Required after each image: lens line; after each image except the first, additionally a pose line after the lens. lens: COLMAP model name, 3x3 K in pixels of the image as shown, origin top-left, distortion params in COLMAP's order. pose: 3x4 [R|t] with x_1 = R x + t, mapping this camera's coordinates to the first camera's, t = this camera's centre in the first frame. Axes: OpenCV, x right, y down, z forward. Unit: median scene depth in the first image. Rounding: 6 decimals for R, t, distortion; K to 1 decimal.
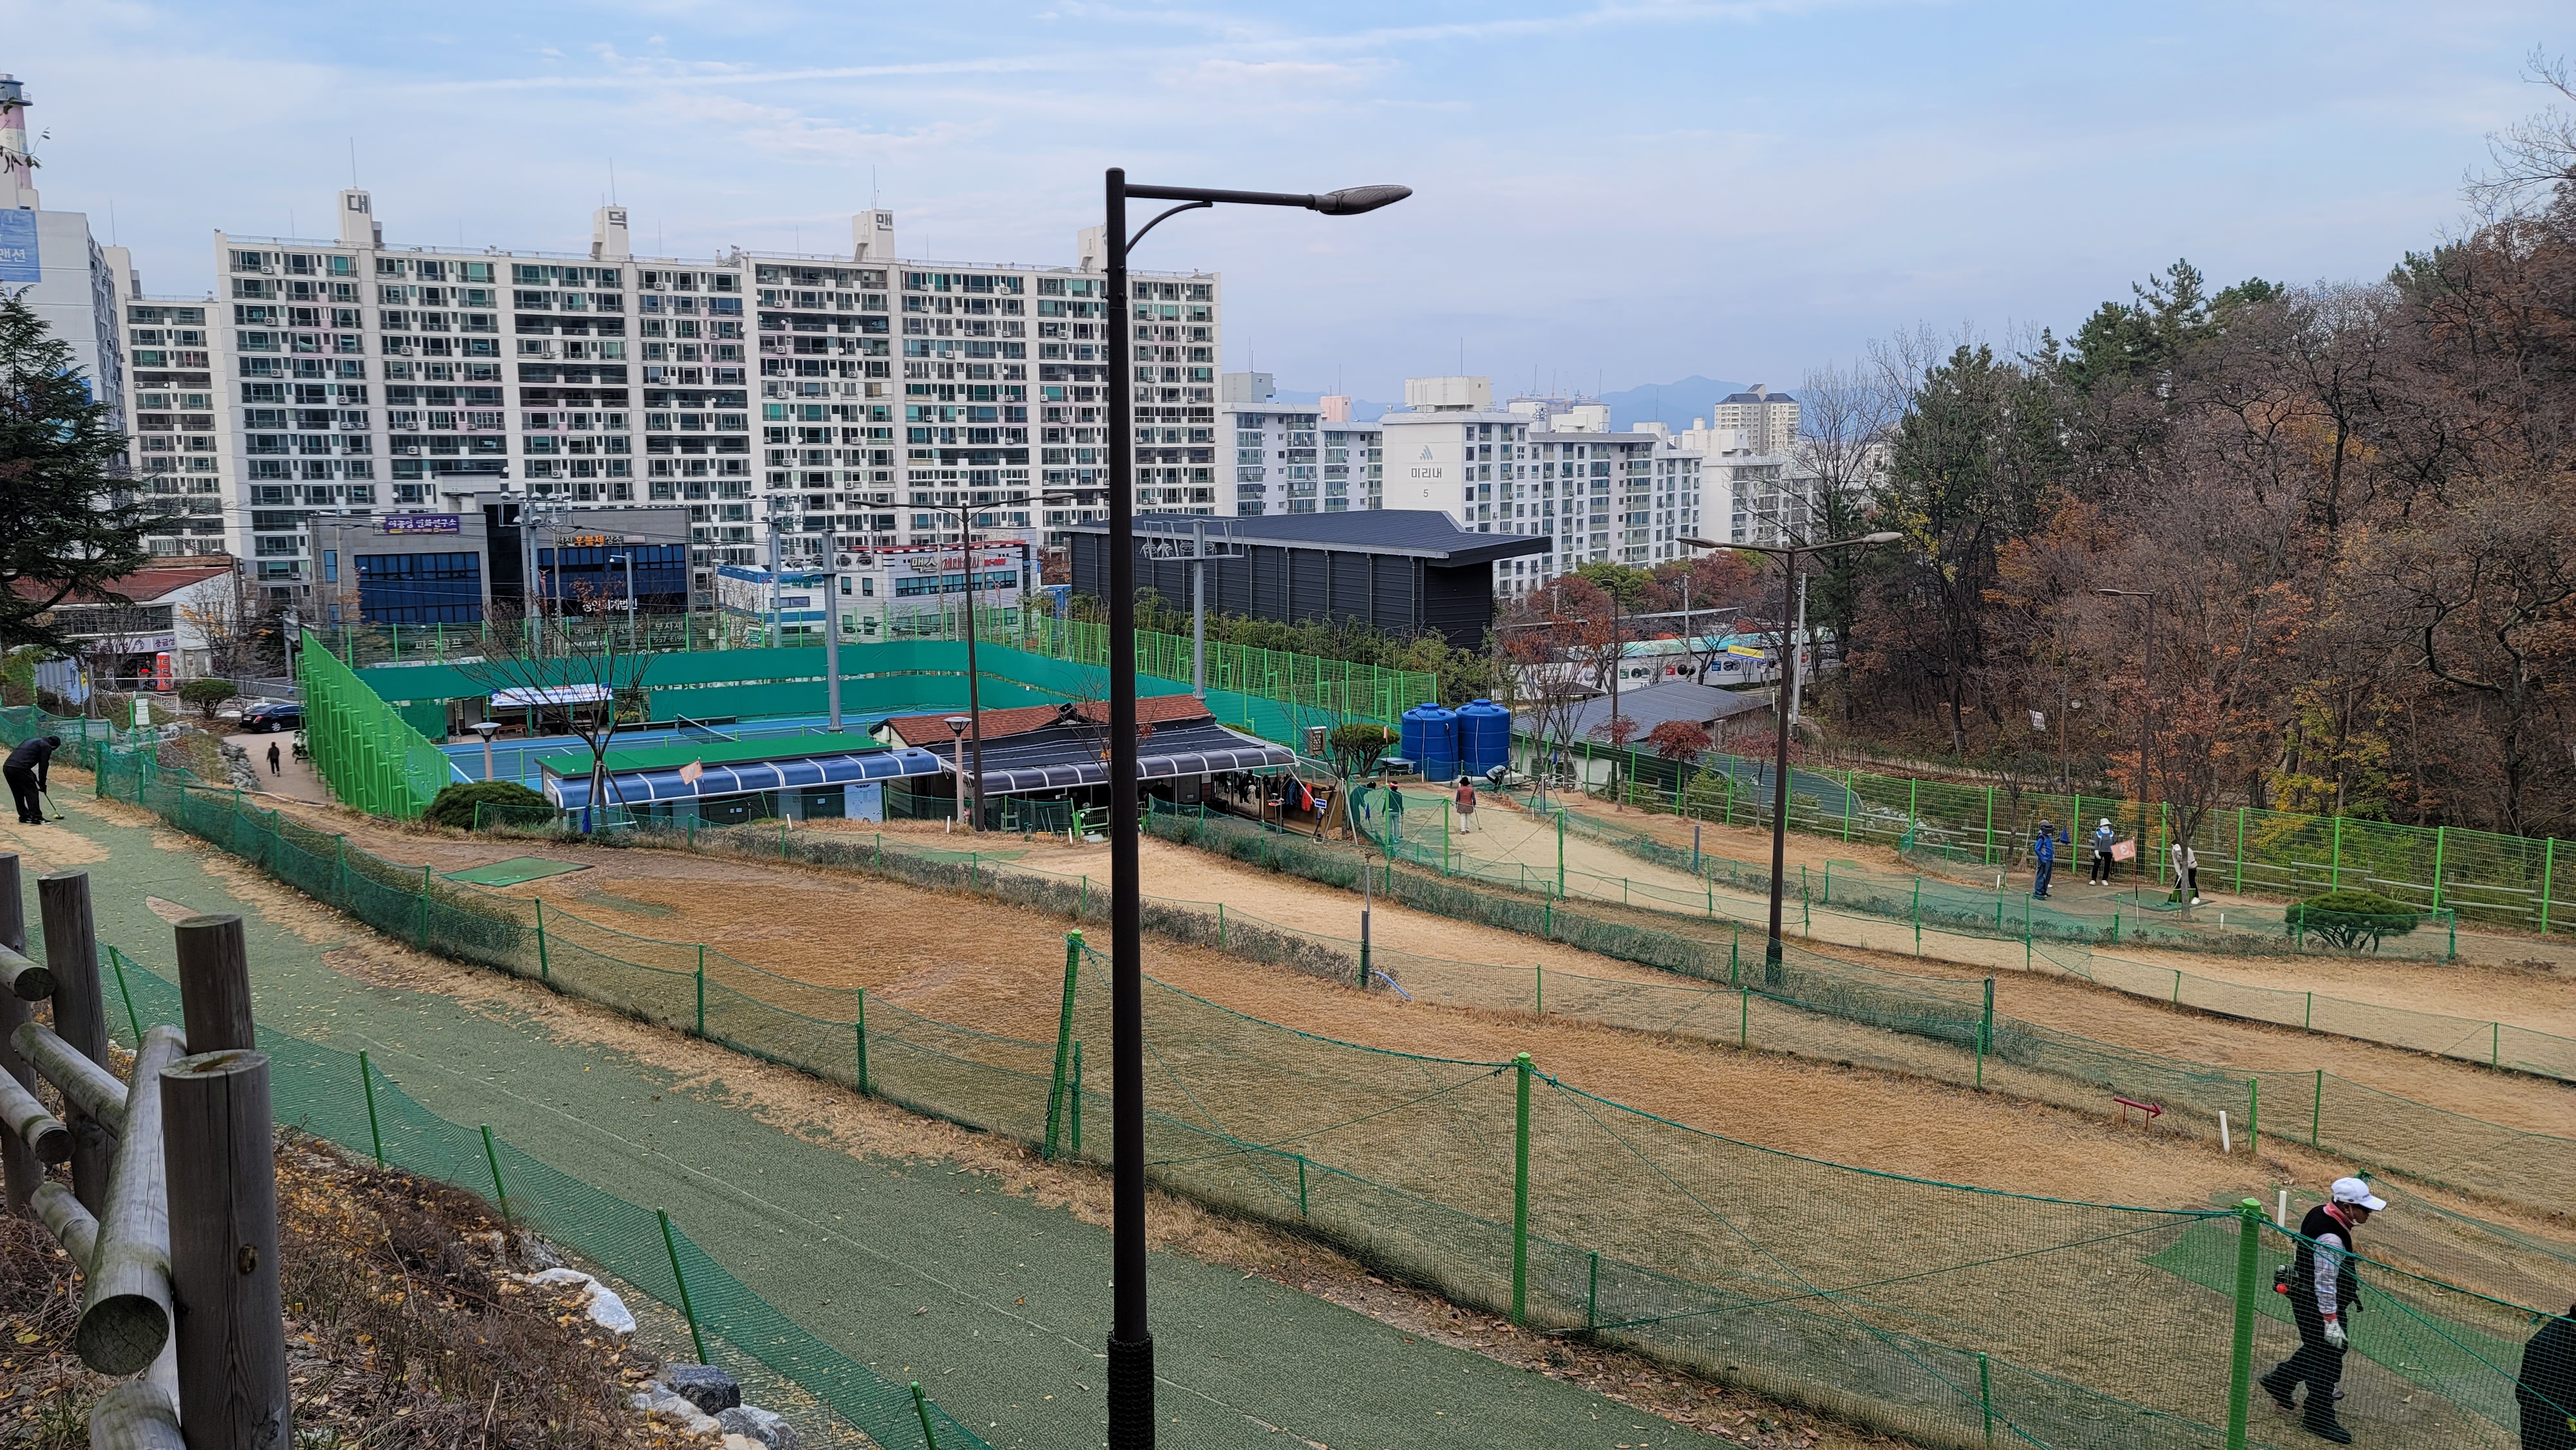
lens RADIAL K [[1864.6, 0, 1214.2], [0, 1864.6, 735.6], [0, 0, 1]] dist [0.050398, -0.071649]
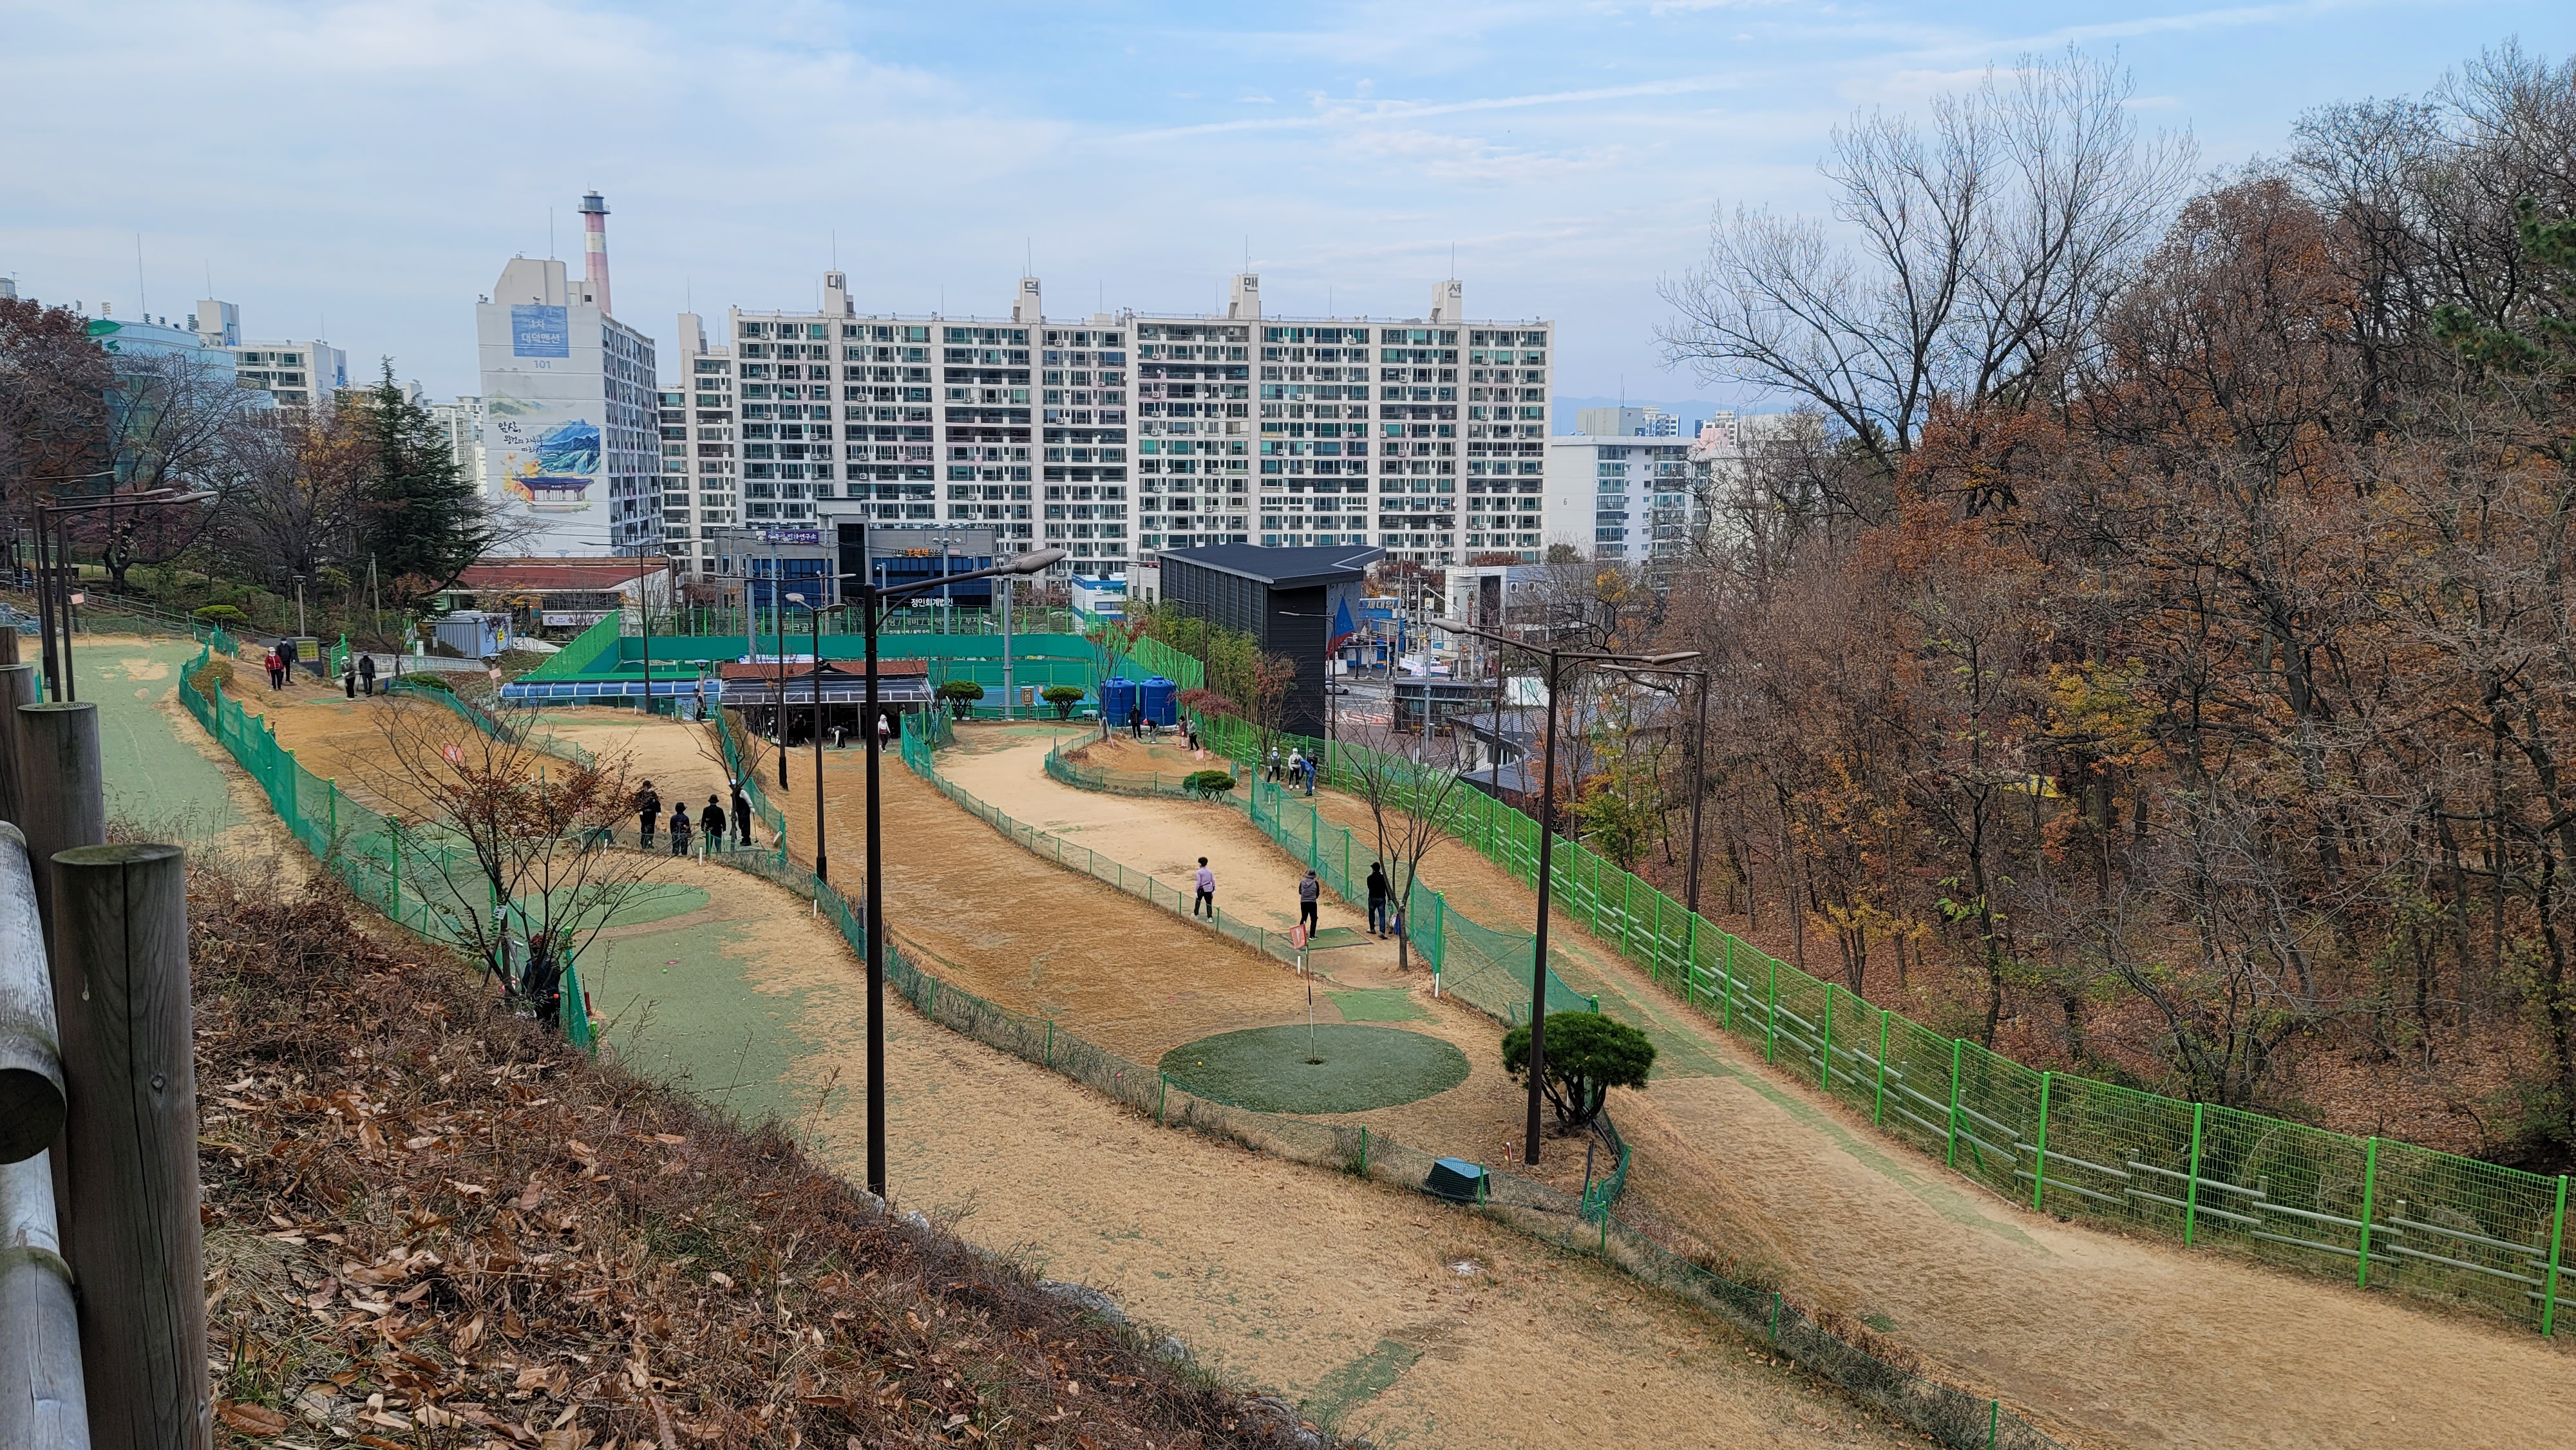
lens RADIAL K [[1821.4, 0, 1288.0], [0, 1821.4, 725.0], [0, 0, 1]] dist [0.072552, -0.067039]
pose [[0.953298, 0.051027, -0.297691, 0.204607], [-0.054383, 0.998516, -0.002998, 0.002552], [0.297096, 0.019047, 0.954658, -0.079162]]
